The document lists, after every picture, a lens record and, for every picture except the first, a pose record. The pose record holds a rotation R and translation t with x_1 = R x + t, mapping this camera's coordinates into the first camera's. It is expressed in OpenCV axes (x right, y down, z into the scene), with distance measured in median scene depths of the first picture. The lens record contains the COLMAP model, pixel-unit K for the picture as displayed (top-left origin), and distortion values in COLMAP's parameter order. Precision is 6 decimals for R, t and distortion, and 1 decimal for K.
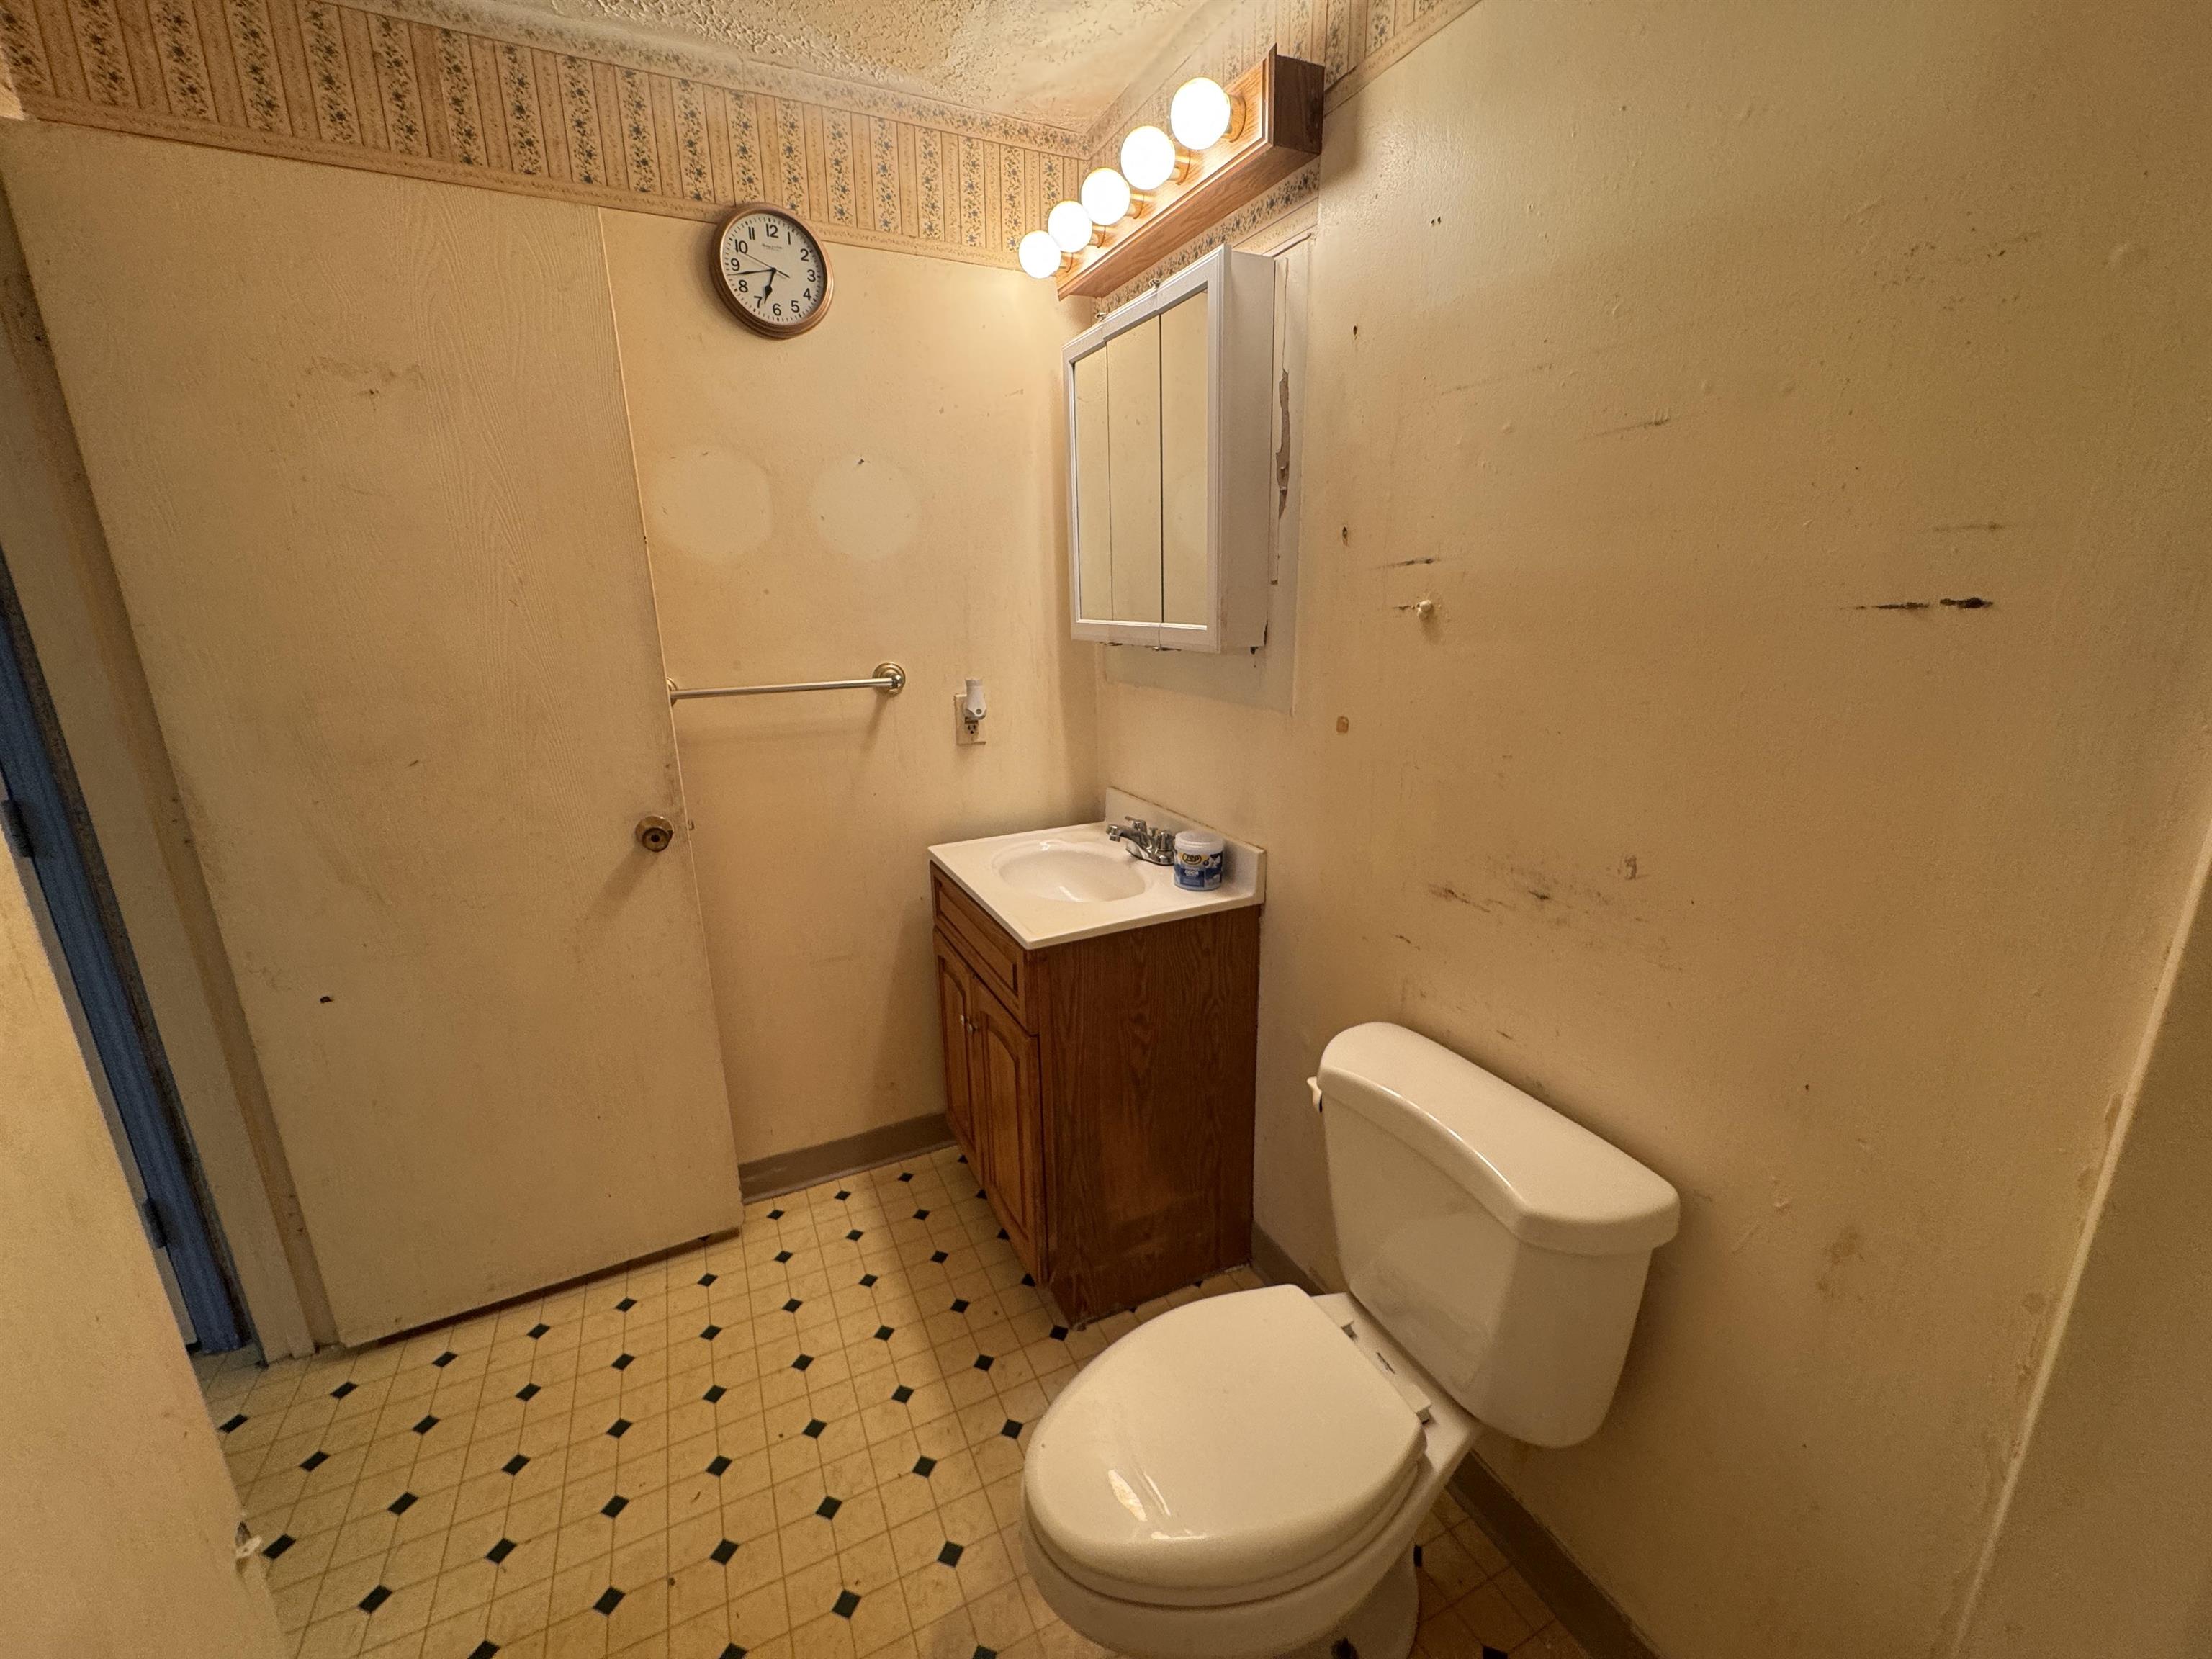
lens RADIAL K [[886.6, 0, 1107.5], [0, 886.6, 823.6], [0, 0, 1]] dist [-0.000016, -0.000023]
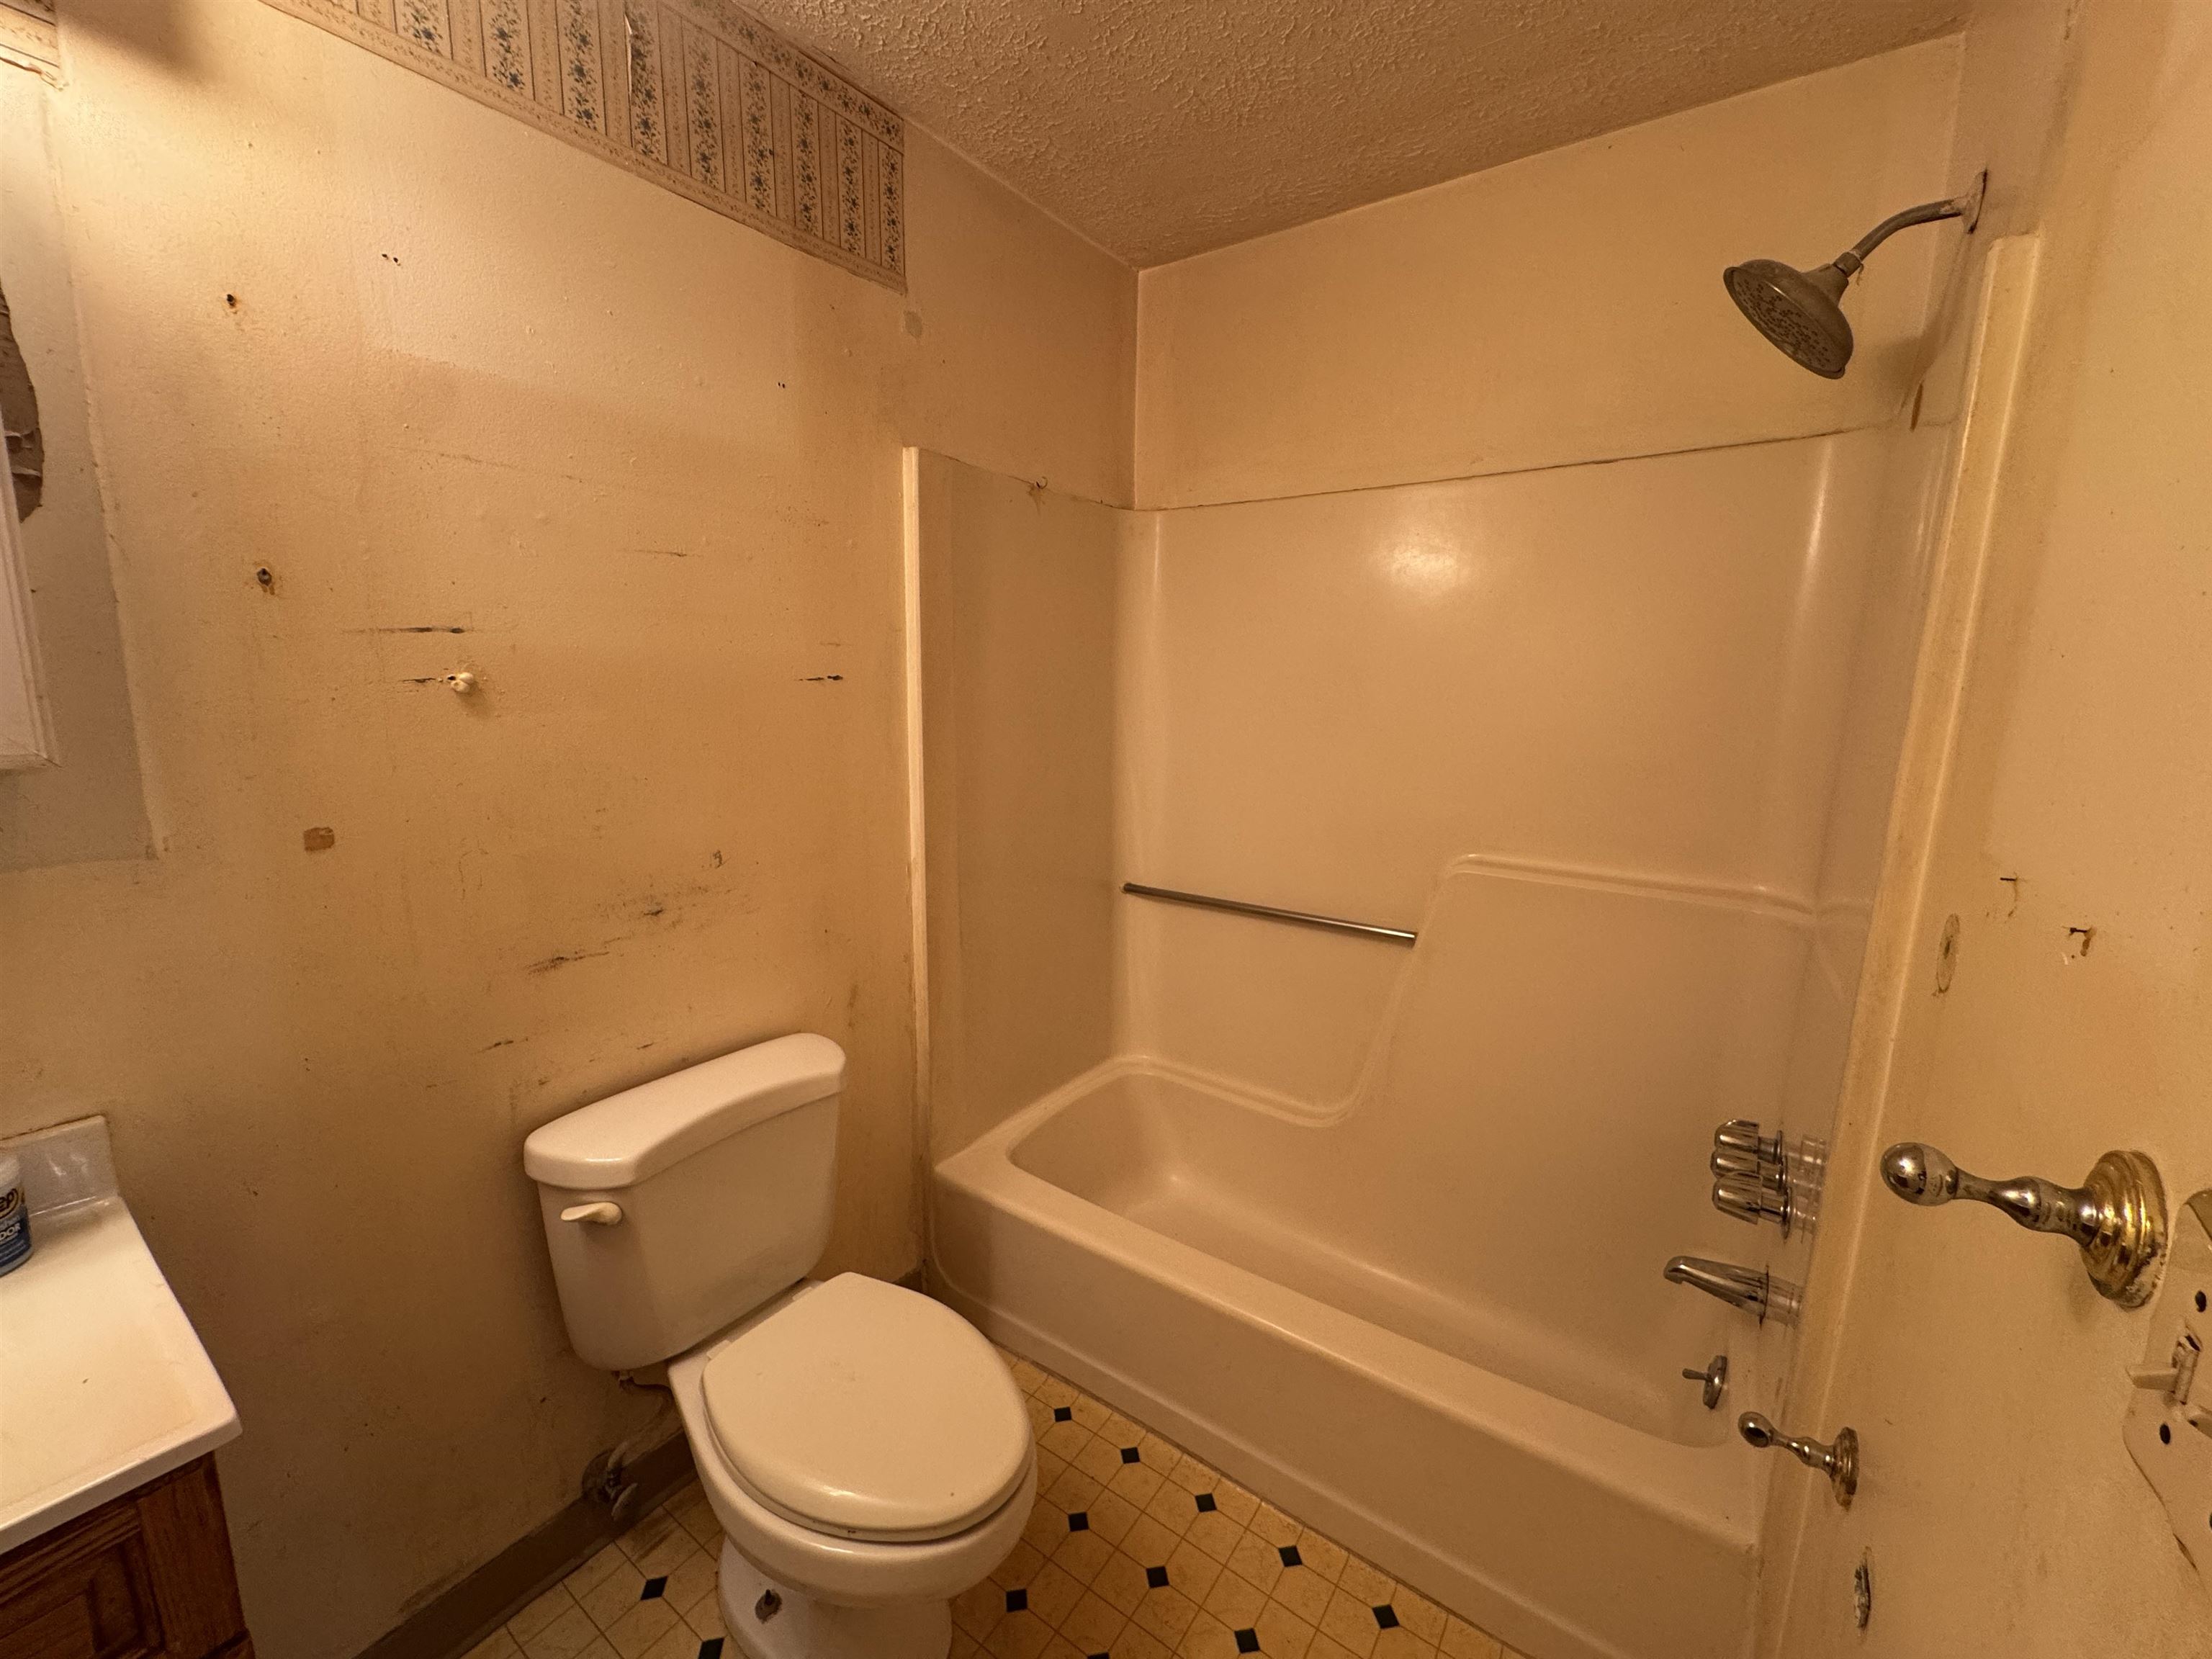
lens RADIAL K [[886.6, 0, 1107.5], [0, 886.6, 823.6], [0, 0, 1]] dist [-0.000016, -0.000023]
pose [[-0.480883, -0.138587, 0.865763, -0.786535], [0.210822, 0.940183, 0.267599, -0.211952], [-0.851062, 0.311205, -0.422901, 0.878028]]
